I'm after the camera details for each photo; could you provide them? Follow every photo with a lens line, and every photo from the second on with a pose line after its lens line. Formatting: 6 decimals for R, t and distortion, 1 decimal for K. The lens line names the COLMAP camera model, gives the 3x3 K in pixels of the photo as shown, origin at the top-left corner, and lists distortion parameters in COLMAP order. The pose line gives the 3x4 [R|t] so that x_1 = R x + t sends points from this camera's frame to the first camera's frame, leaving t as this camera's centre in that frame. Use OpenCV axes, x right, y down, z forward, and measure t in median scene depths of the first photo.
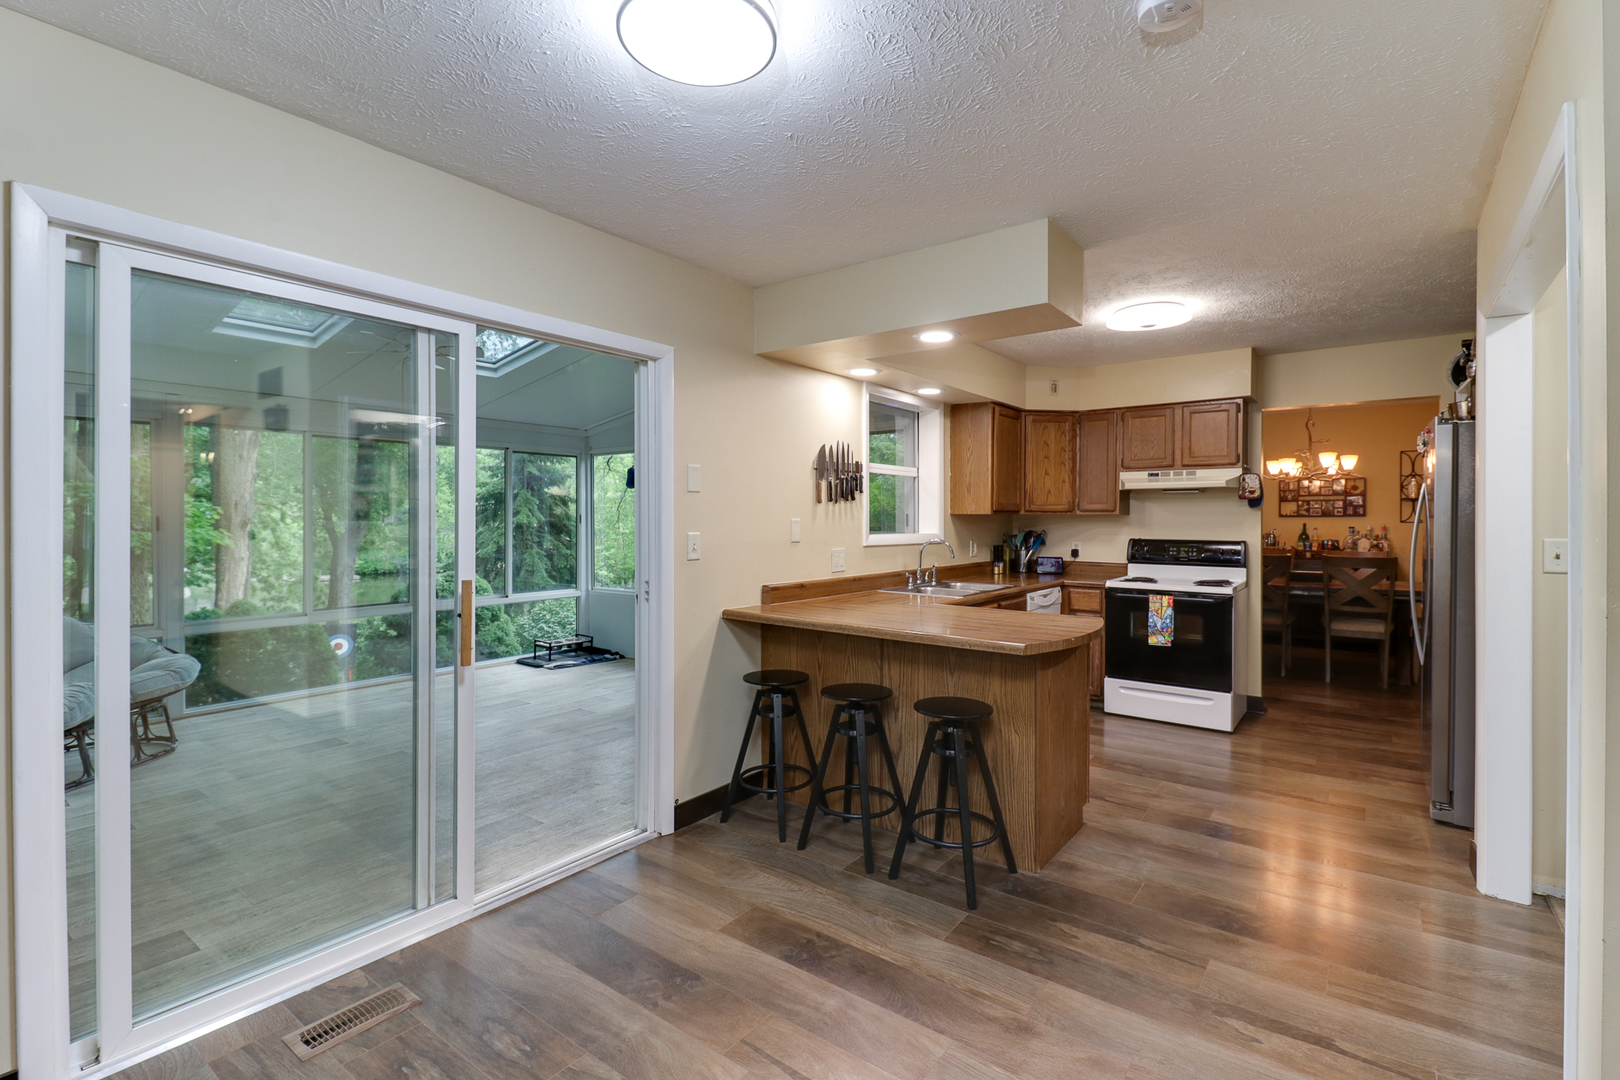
lens RADIAL K [[774.1, 0, 799.6], [0, 774.1, 517.8], [0, 0, 1]] dist [0.022343, -0.012385]
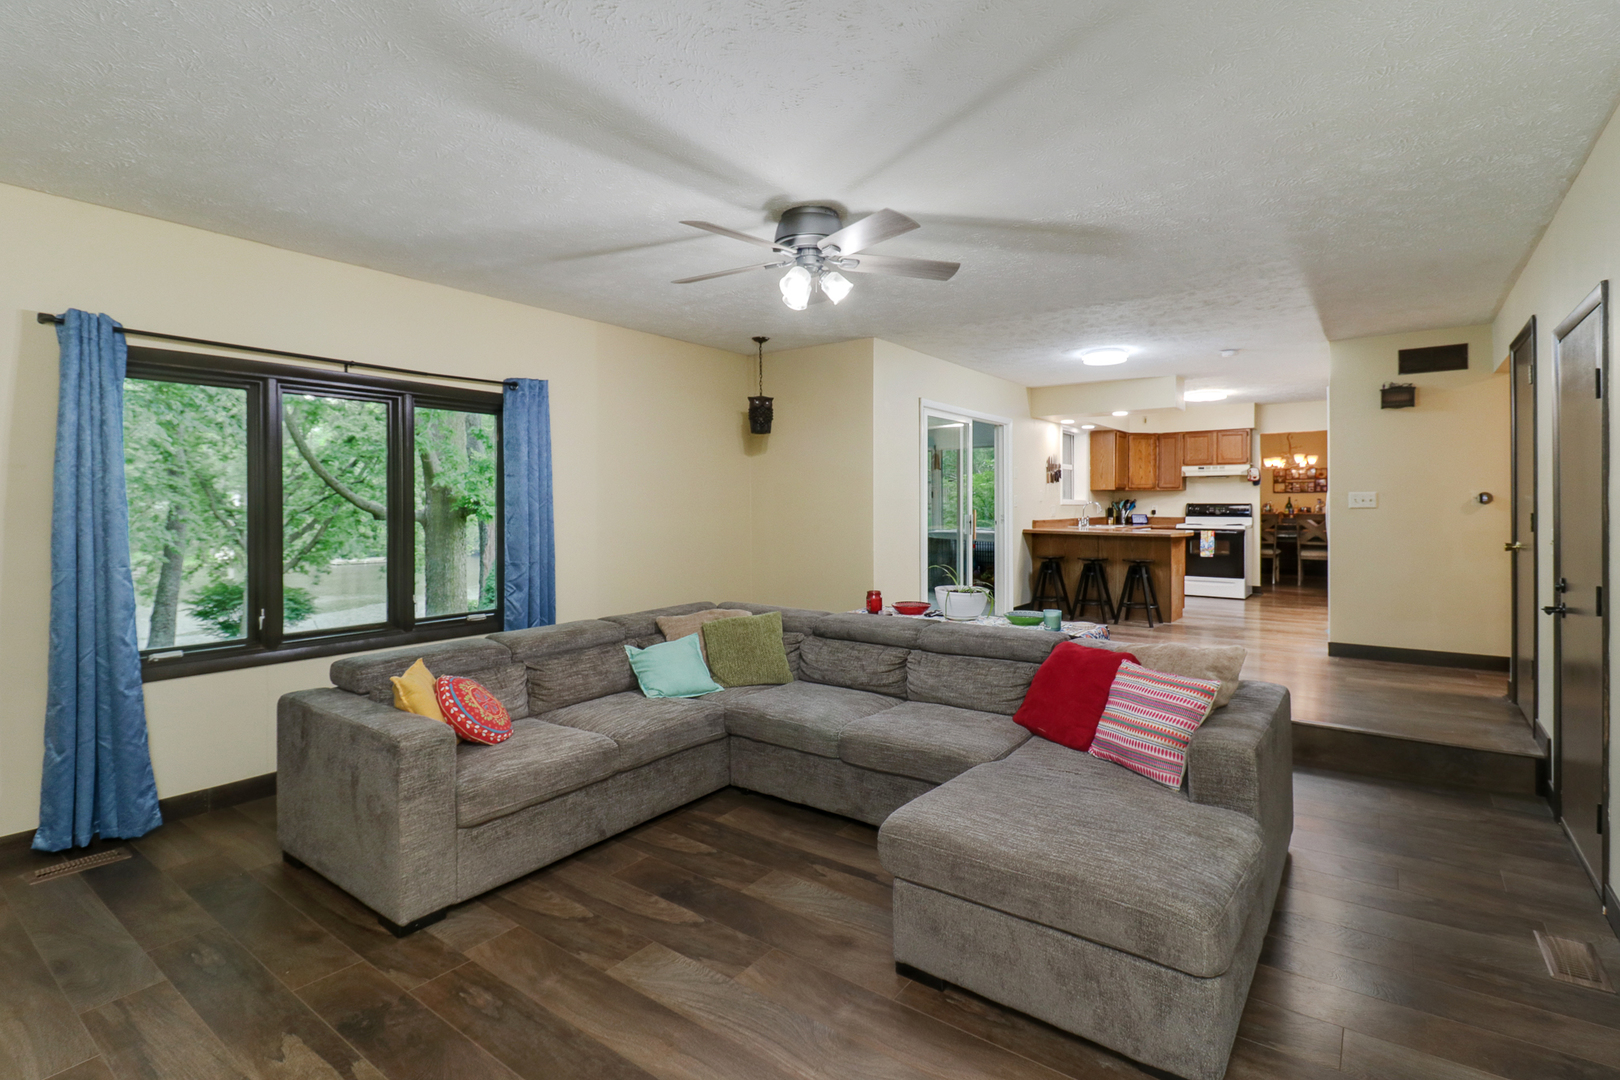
lens RADIAL K [[774.1, 0, 782.8], [0, 774.1, 501.7], [0, 0, 1]] dist [0.022343, -0.012385]
pose [[0.999790, -0.001730, -0.020441, -0.511546], [0.001704, 0.999998, -0.001310, 0.025656], [0.020444, 0.001275, 0.999790, -0.888792]]
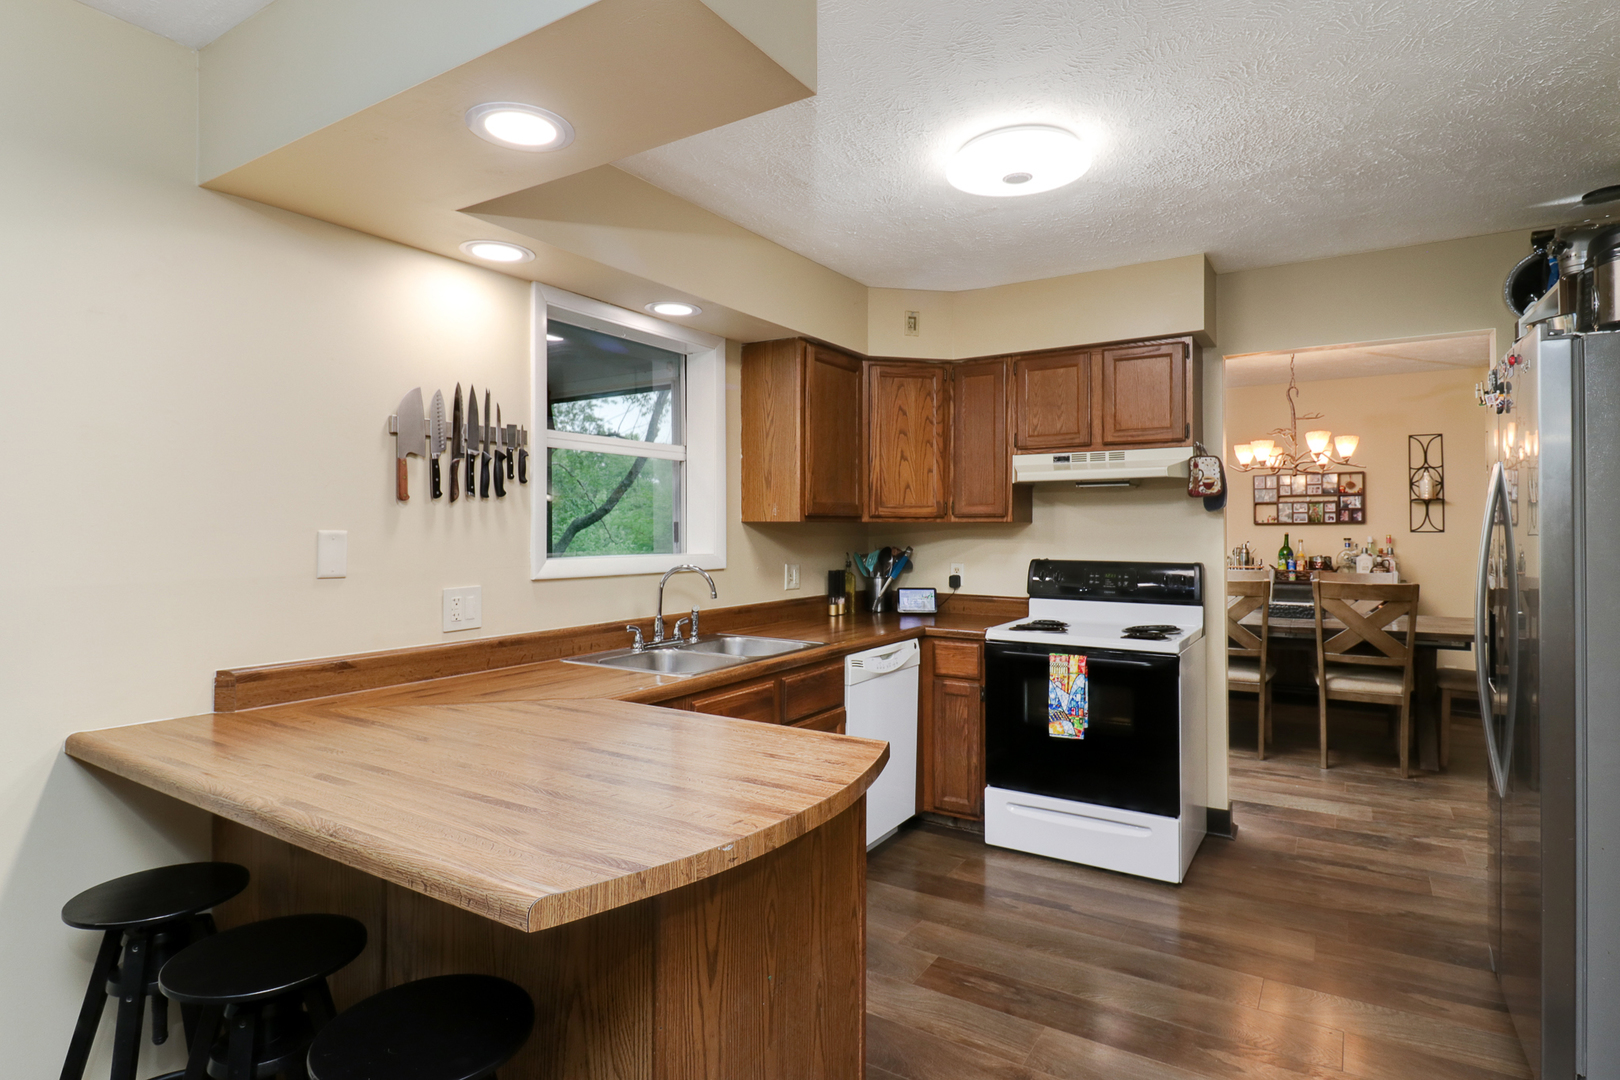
lens RADIAL K [[897.3, 0, 796.3], [0, 897.3, 506.8], [0, 0, 1]] dist [0.001883, -0.000084]
pose [[0.996973, -0.001565, 0.077728, 0.184267], [0.003423, 0.999712, -0.023773, 0.000265], [-0.077668, 0.023967, 0.996691, 0.291671]]
